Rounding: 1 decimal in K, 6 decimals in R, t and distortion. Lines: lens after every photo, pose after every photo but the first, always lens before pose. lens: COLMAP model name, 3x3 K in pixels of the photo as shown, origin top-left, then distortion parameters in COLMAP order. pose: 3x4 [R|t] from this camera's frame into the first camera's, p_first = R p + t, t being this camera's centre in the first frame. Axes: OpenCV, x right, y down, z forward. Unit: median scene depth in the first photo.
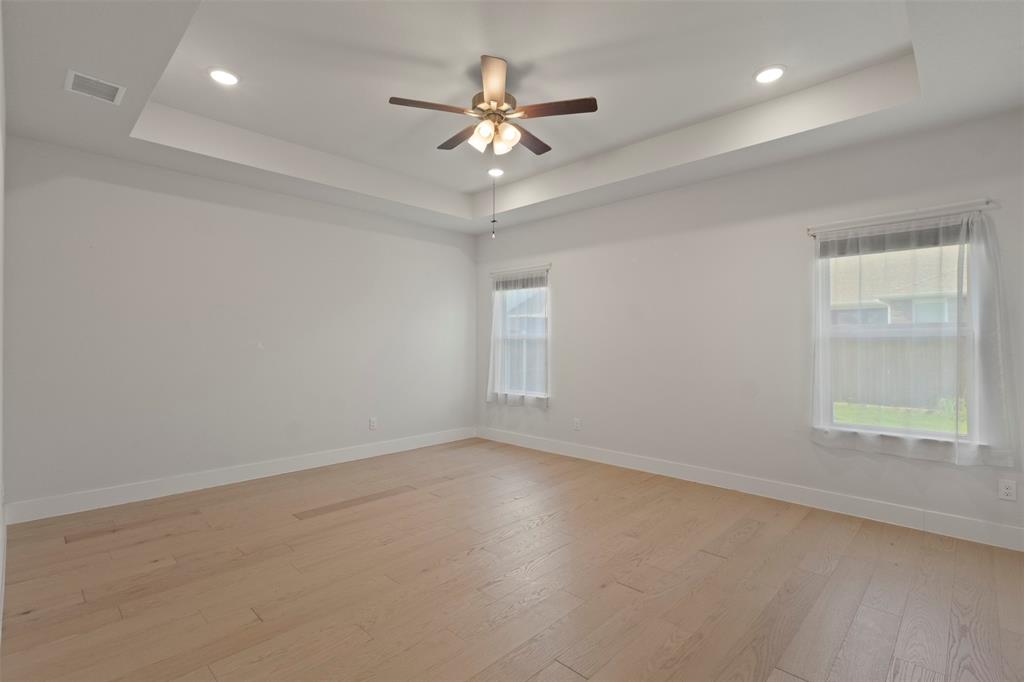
lens RADIAL K [[471.9, 0, 508.4], [0, 471.9, 340.8], [0, 0, 1]] dist [0.003548, 0.001344]
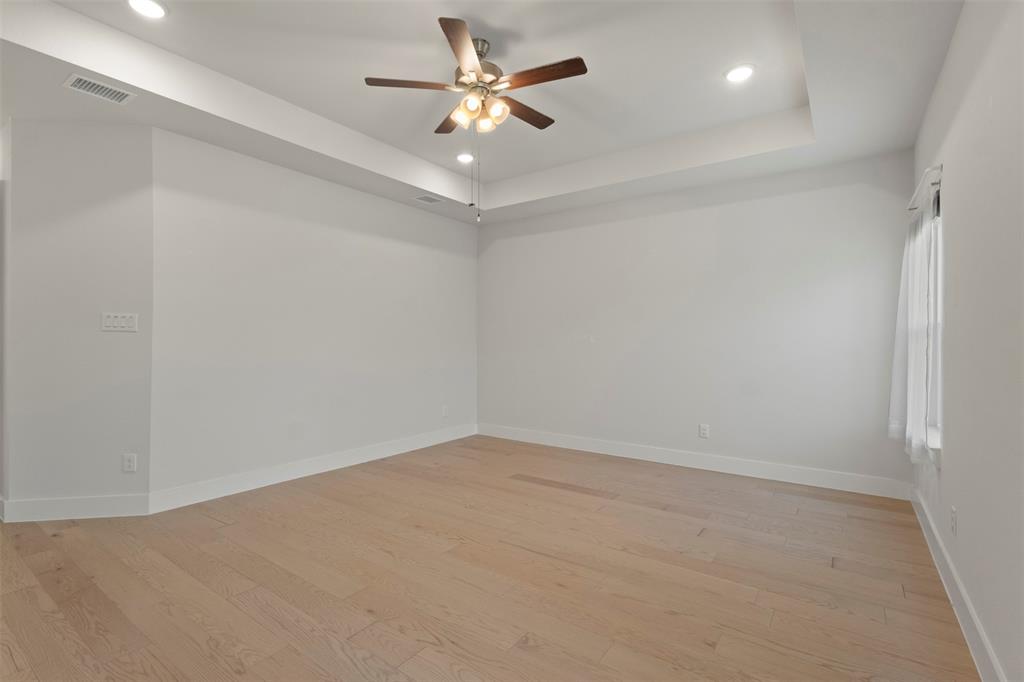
lens RADIAL K [[471.9, 0, 508.4], [0, 471.9, 340.8], [0, 0, 1]] dist [0.003548, 0.001344]
pose [[0.149465, 0.000917, -0.988767, 0.770572], [0.001602, 0.999998, 0.001170, 0.014877], [0.988766, -0.001759, 0.149464, 0.787716]]
